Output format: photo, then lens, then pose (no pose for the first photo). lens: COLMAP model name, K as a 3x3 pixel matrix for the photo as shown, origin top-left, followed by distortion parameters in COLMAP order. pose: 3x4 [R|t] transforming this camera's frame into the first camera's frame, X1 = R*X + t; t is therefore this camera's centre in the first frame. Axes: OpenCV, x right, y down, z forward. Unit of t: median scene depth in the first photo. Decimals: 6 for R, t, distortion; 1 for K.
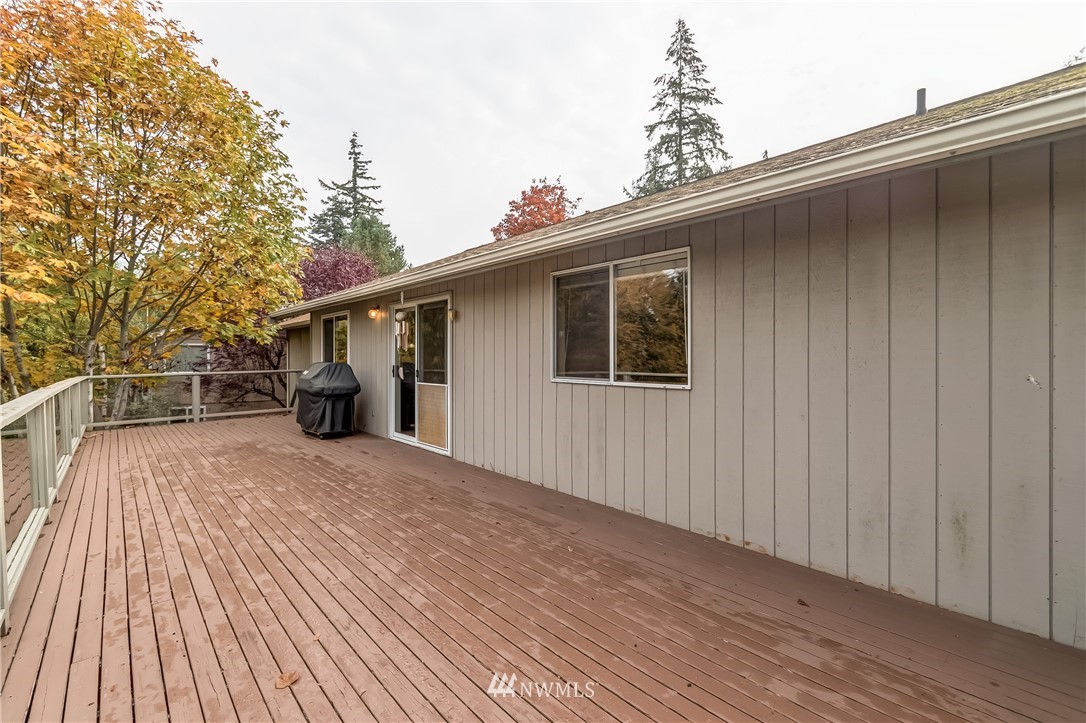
lens RADIAL K [[480.9, 0, 533.9], [0, 480.9, 359.4], [0, 0, 1]] dist [0.001549, 0.001179]
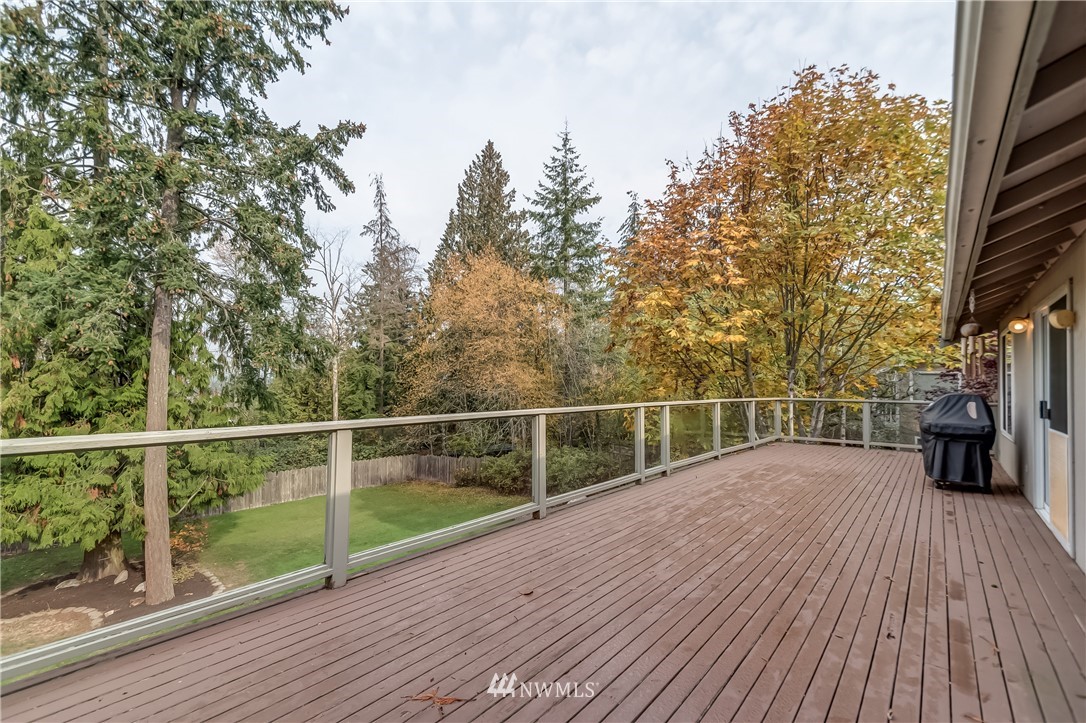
lens RADIAL K [[480.9, 0, 539.0], [0, 480.9, 364.8], [0, 0, 1]] dist [0.001549, 0.001179]
pose [[0.143168, -0.022294, -0.989447, 0.531846], [-0.025143, 0.999342, -0.026155, -0.005993], [0.989379, 0.028622, 0.142513, 0.422098]]
